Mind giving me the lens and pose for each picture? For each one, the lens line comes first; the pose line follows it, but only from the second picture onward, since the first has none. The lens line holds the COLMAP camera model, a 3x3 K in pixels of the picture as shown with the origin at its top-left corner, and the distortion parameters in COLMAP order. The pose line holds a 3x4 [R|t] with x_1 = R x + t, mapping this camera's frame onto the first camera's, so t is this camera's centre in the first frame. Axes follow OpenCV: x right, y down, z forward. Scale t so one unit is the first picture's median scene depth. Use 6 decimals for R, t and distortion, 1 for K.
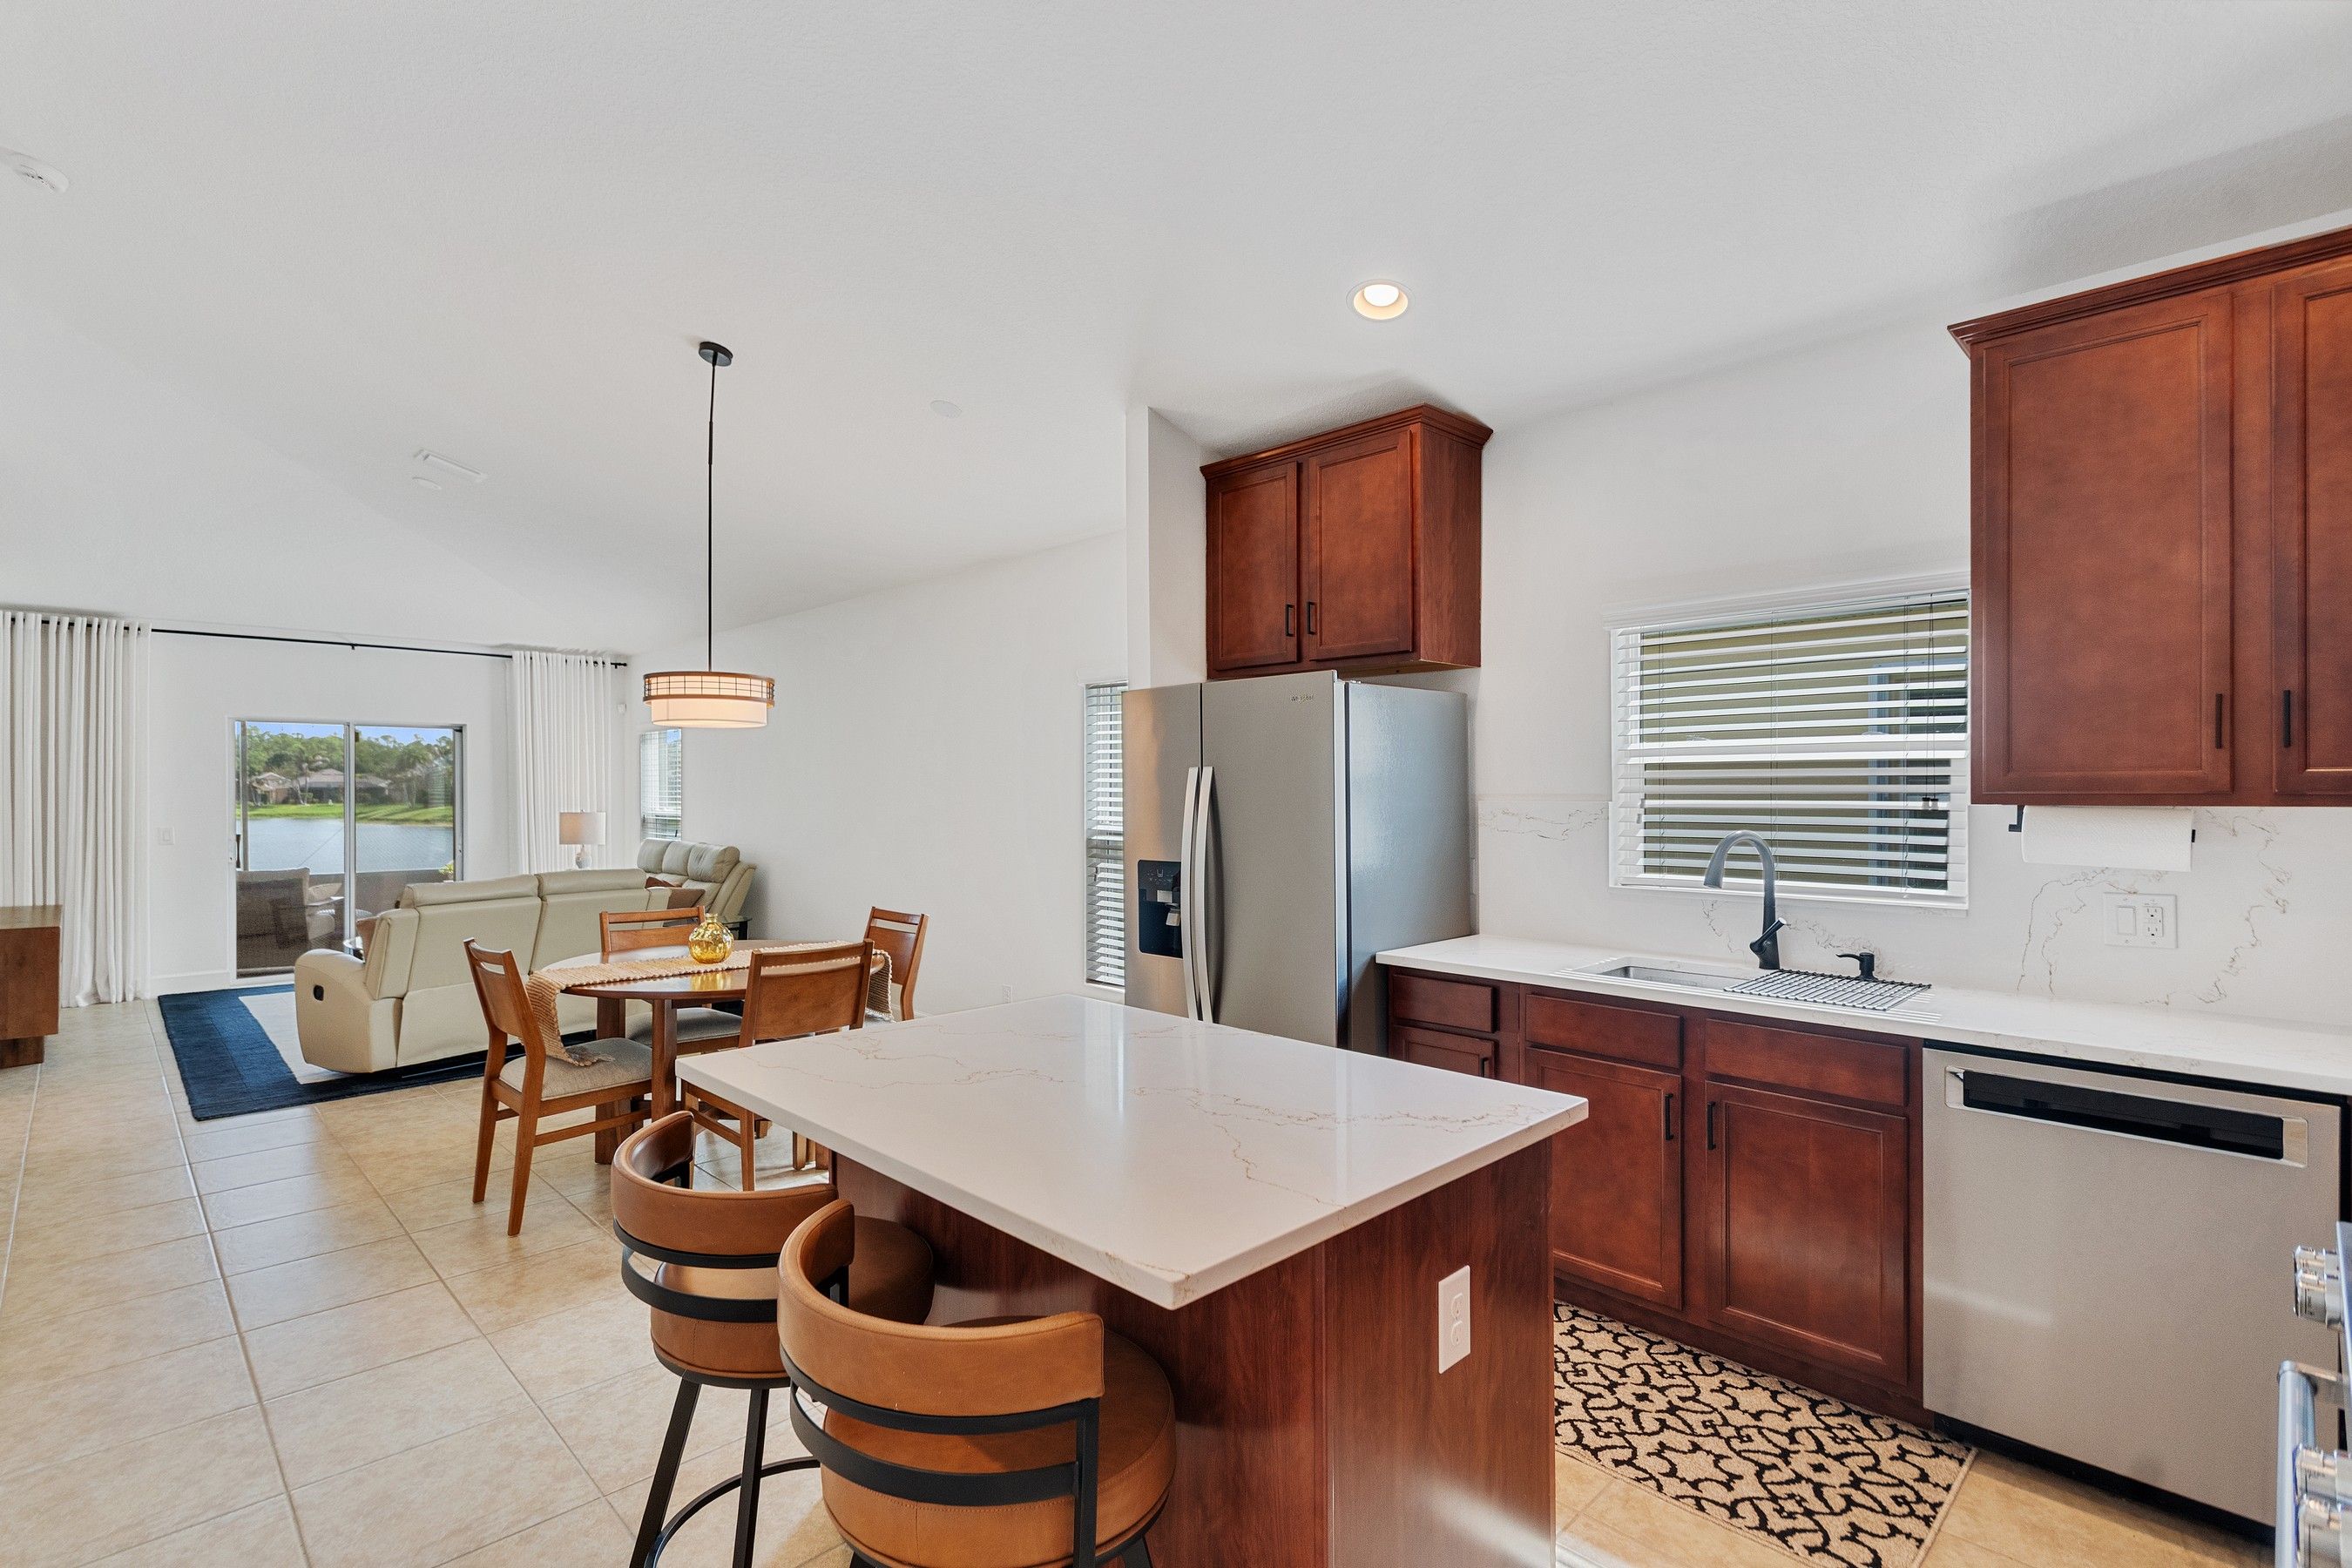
lens RADIAL K [[1110.9, 0, 1155.0], [0, 1110.9, 781.0], [0, 0, 1]] dist [0.010582, -0.003276]
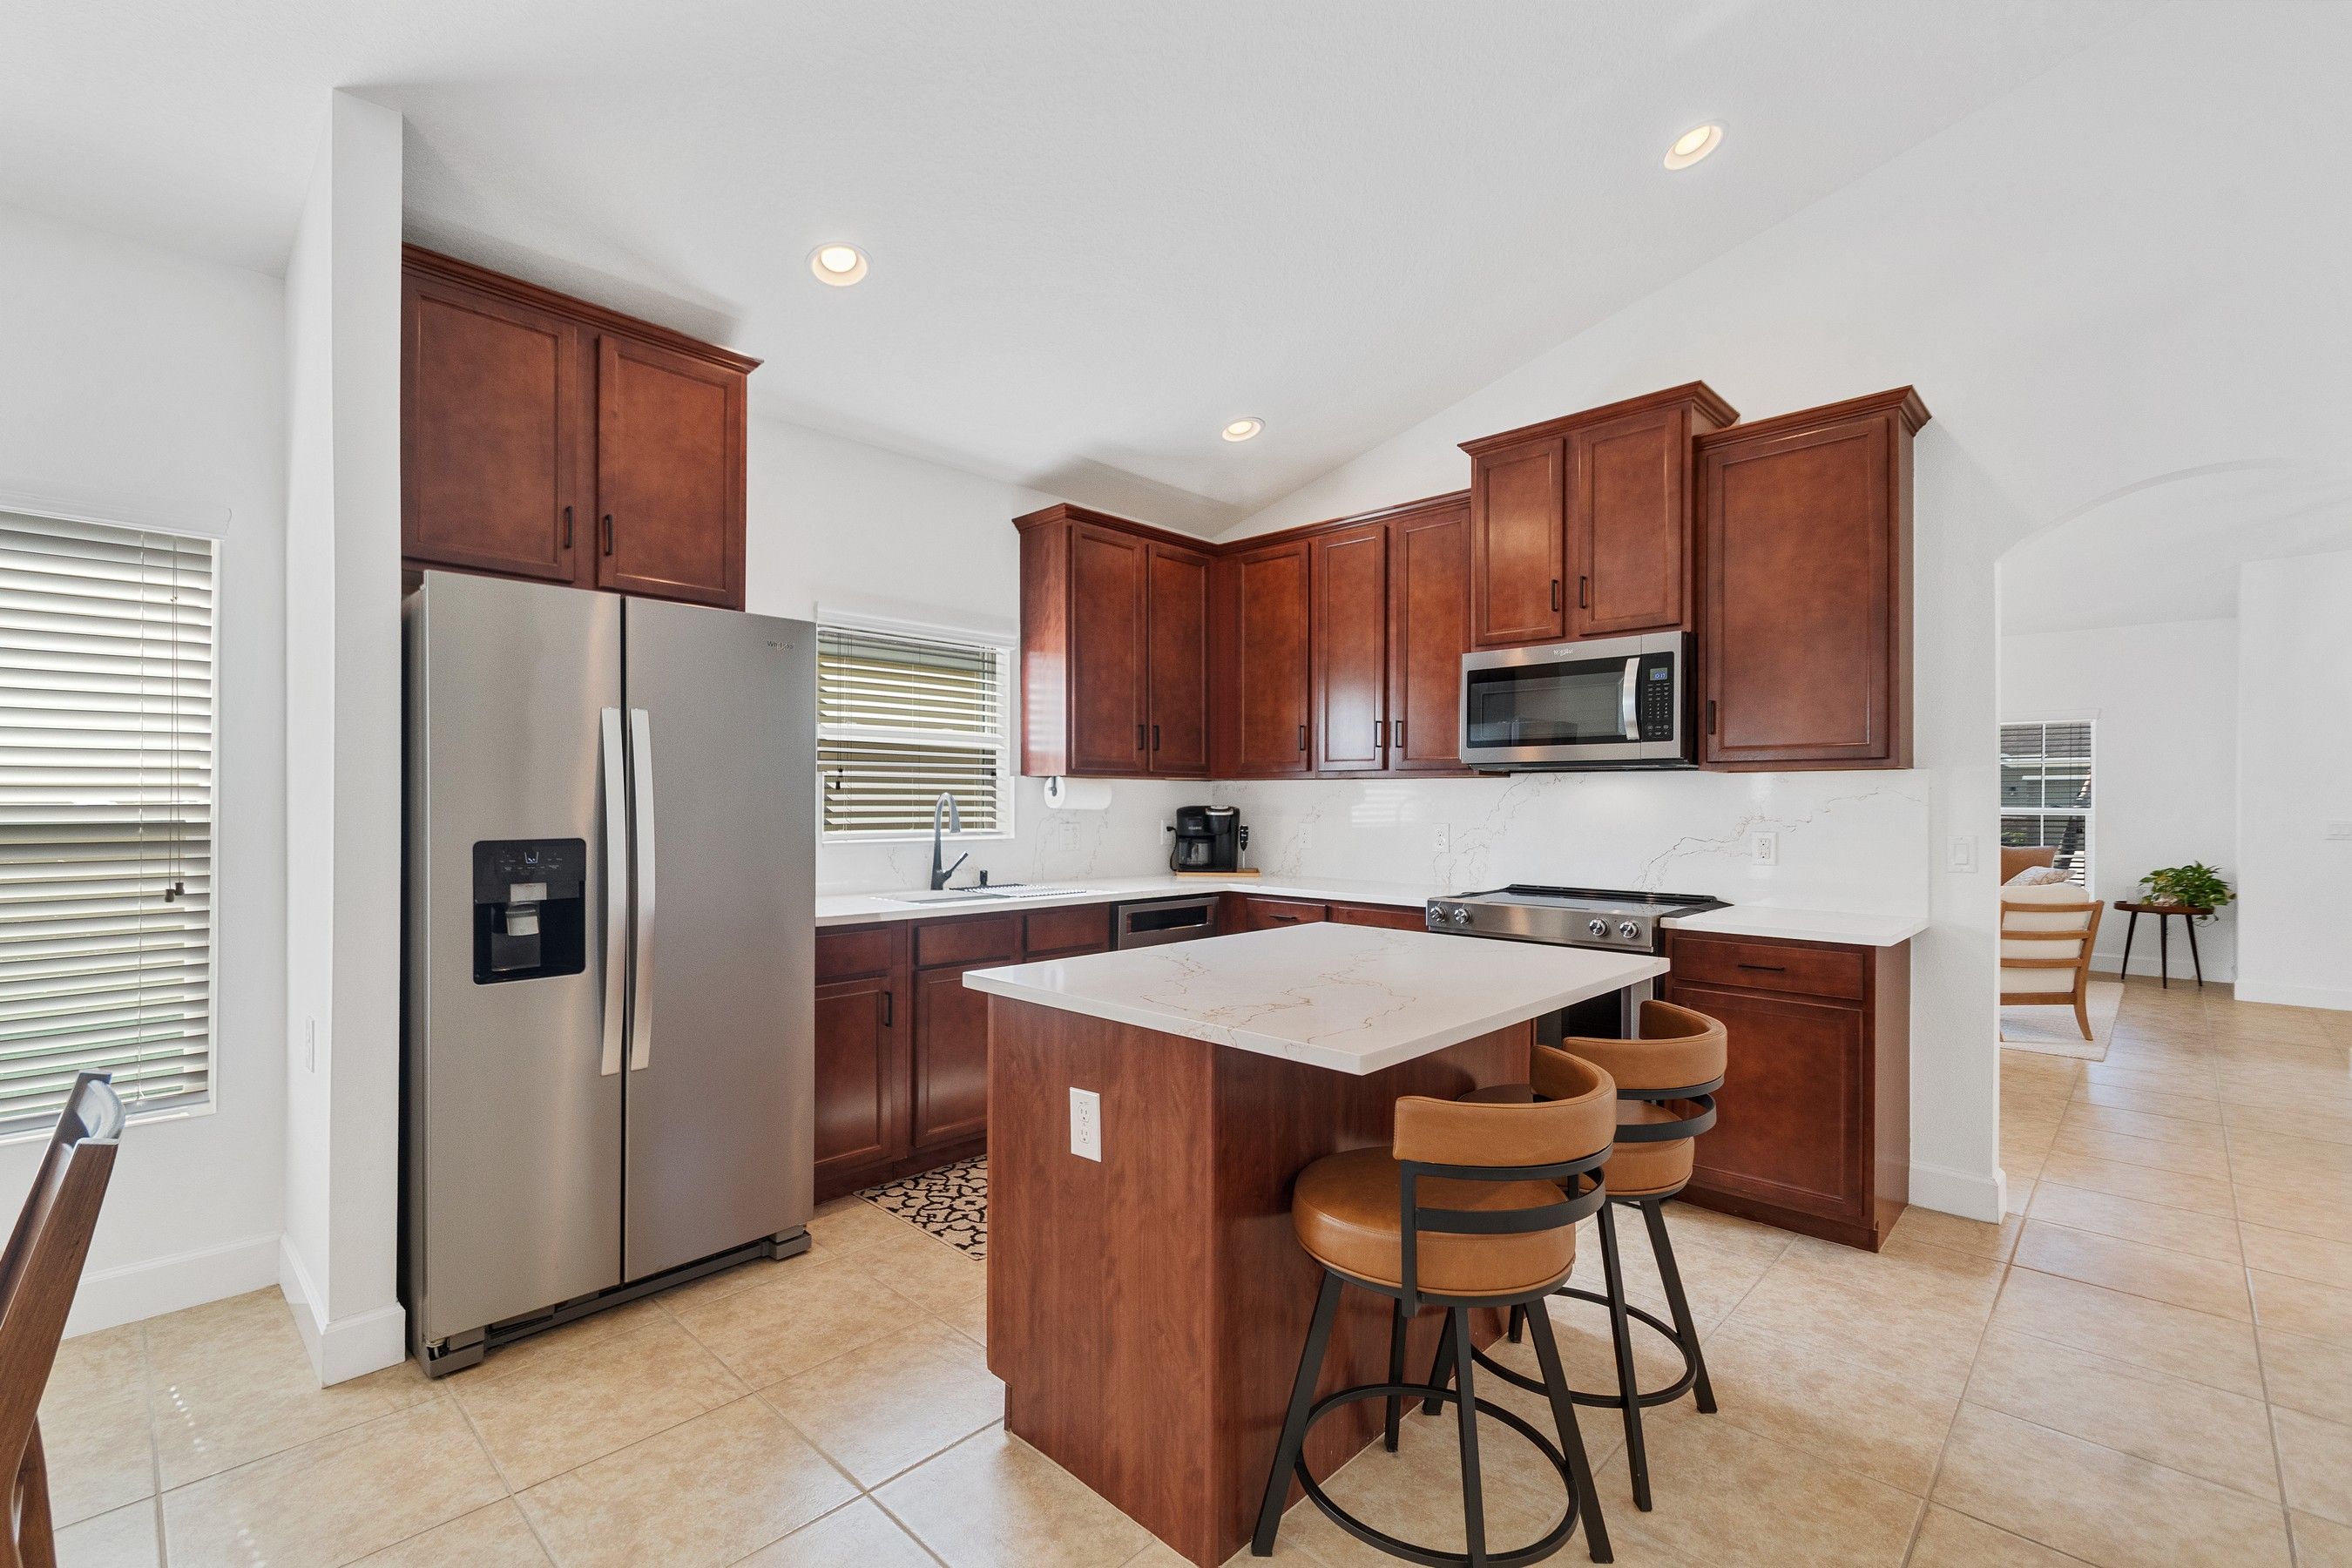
lens RADIAL K [[1026.7, 0, 1154.6], [0, 1026.7, 799.6], [0, 0, 1]] dist [0.009216, 0.000035]
pose [[-0.029688, 0.002730, 0.999555, -0.630475], [-0.013994, 0.999897, -0.003147, 0.043572], [-0.999461, -0.014081, -0.029646, 0.629114]]
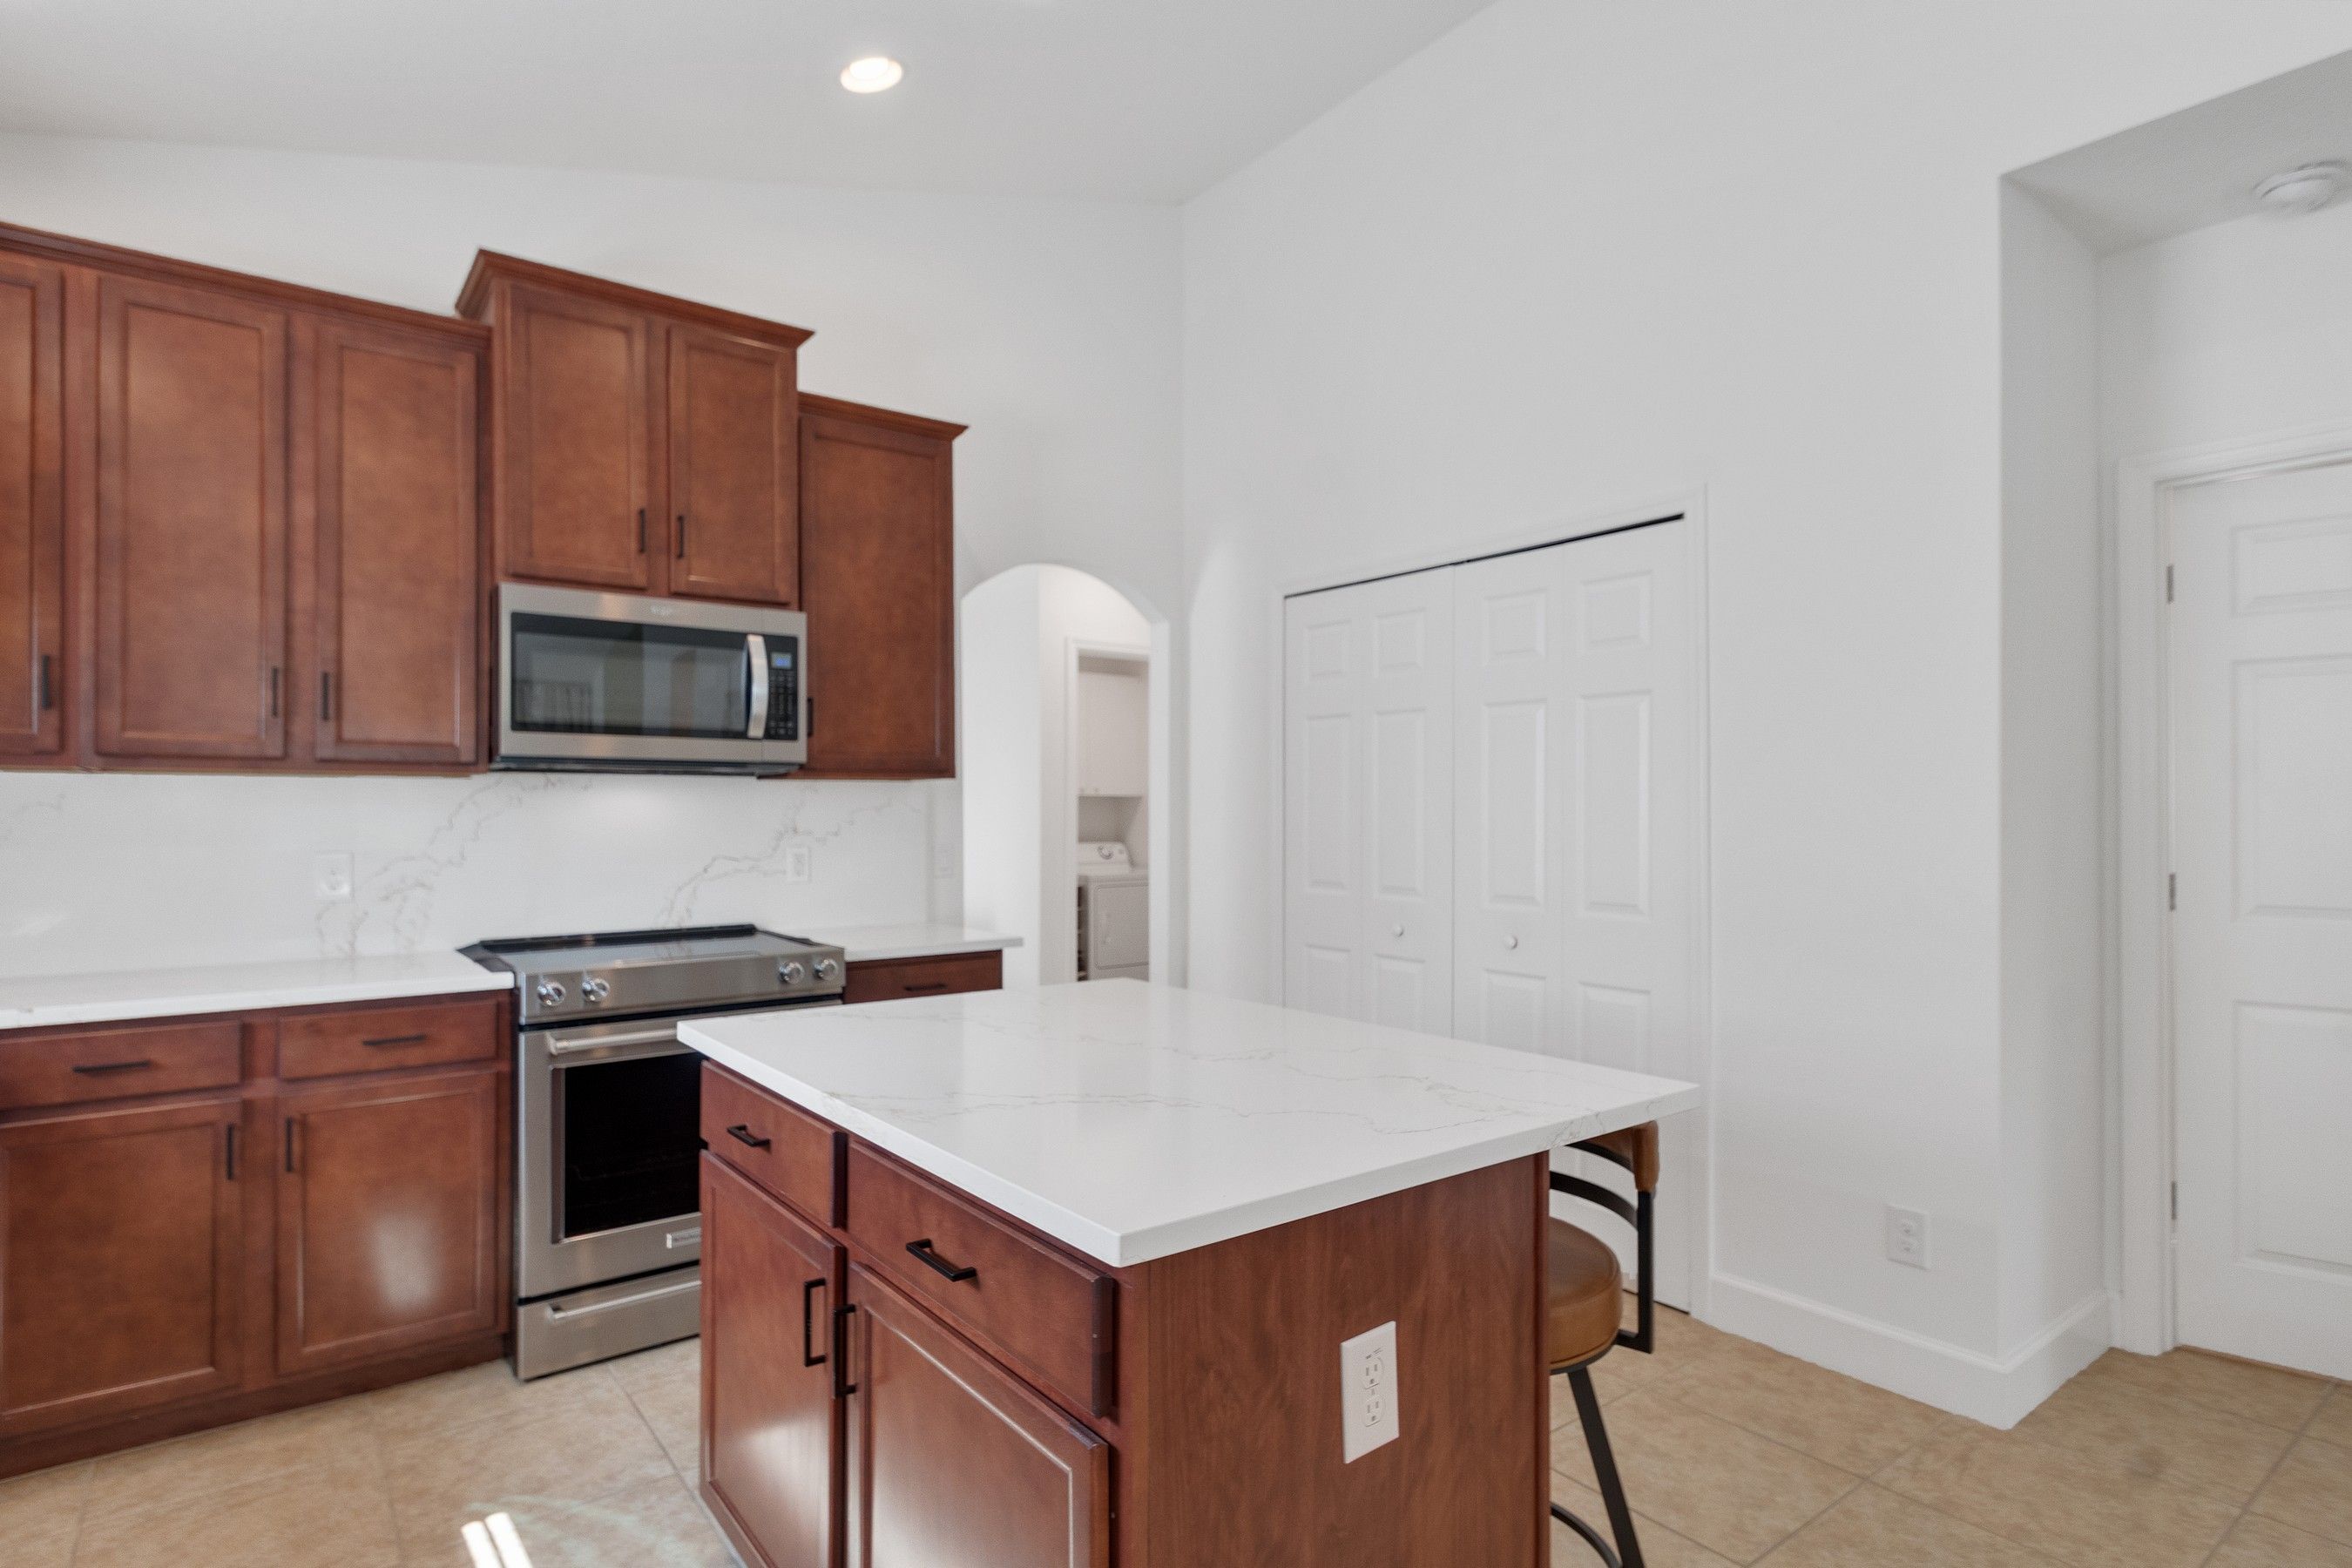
lens RADIAL K [[1187.9, 0, 1091.7], [0, 1187.9, 812.3], [0, 0, 1]] dist [0.010601, 0.002424]
pose [[-0.989820, 0.003229, 0.142286, -0.089591], [0.002113, 0.999966, -0.007995, 0.042969], [-0.142307, -0.007613, -0.989793, 0.990722]]
